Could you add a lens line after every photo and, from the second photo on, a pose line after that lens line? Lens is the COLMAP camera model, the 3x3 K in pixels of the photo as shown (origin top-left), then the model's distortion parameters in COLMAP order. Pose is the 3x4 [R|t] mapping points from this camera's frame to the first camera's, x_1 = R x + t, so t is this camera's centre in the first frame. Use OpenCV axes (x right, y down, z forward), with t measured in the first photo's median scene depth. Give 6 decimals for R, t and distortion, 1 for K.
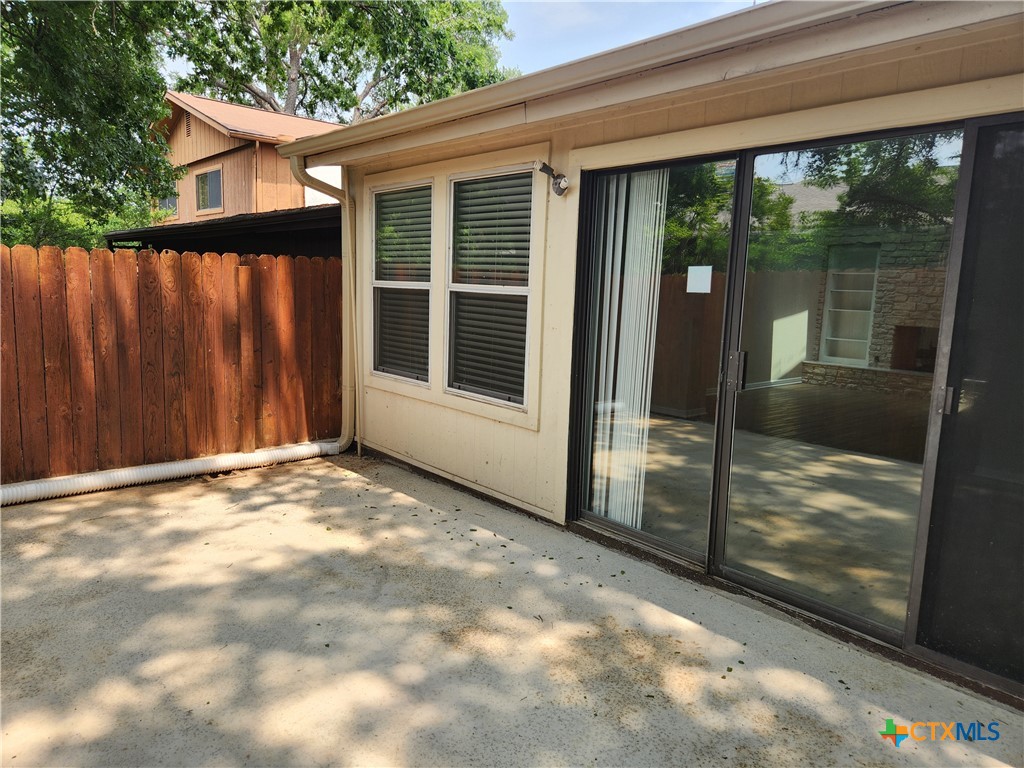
lens RADIAL K [[692.8, 0, 506.8], [0, 692.8, 383.3], [0, 0, 1]] dist [0.063757, -0.052448]
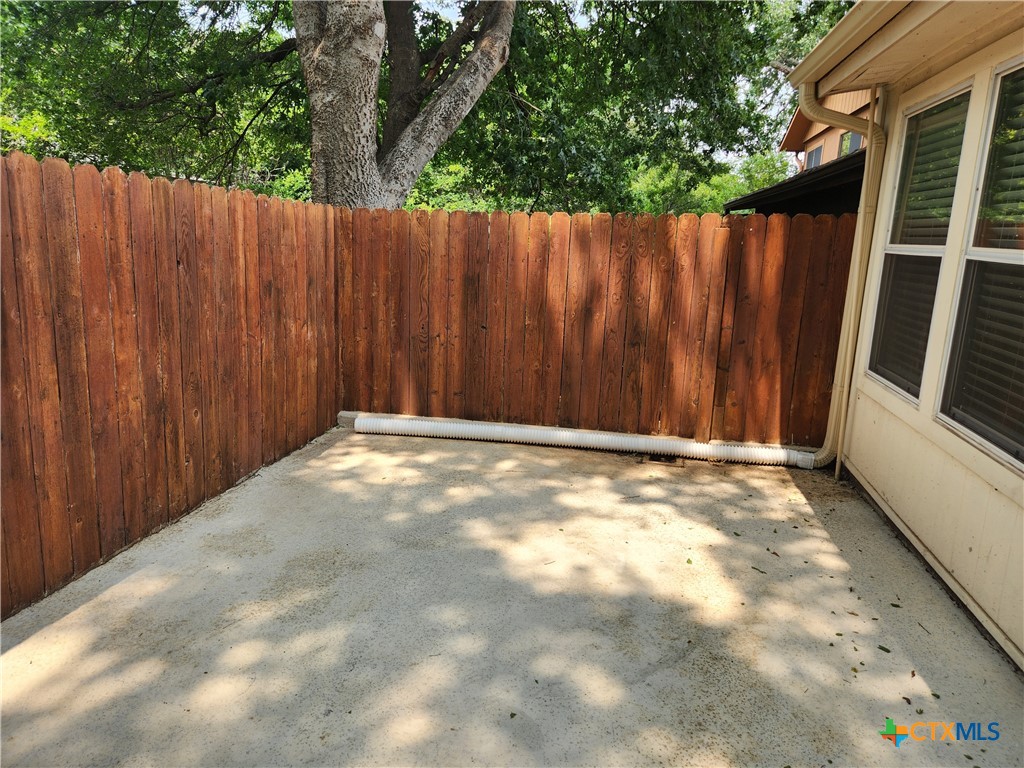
lens RADIAL K [[692.8, 0, 506.8], [0, 692.8, 383.3], [0, 0, 1]] dist [0.063757, -0.052448]
pose [[0.620399, 0.157165, -0.768377, 0.146059], [-0.125153, 0.987000, 0.100833, -0.032215], [0.774236, 0.033608, 0.632004, 0.256558]]
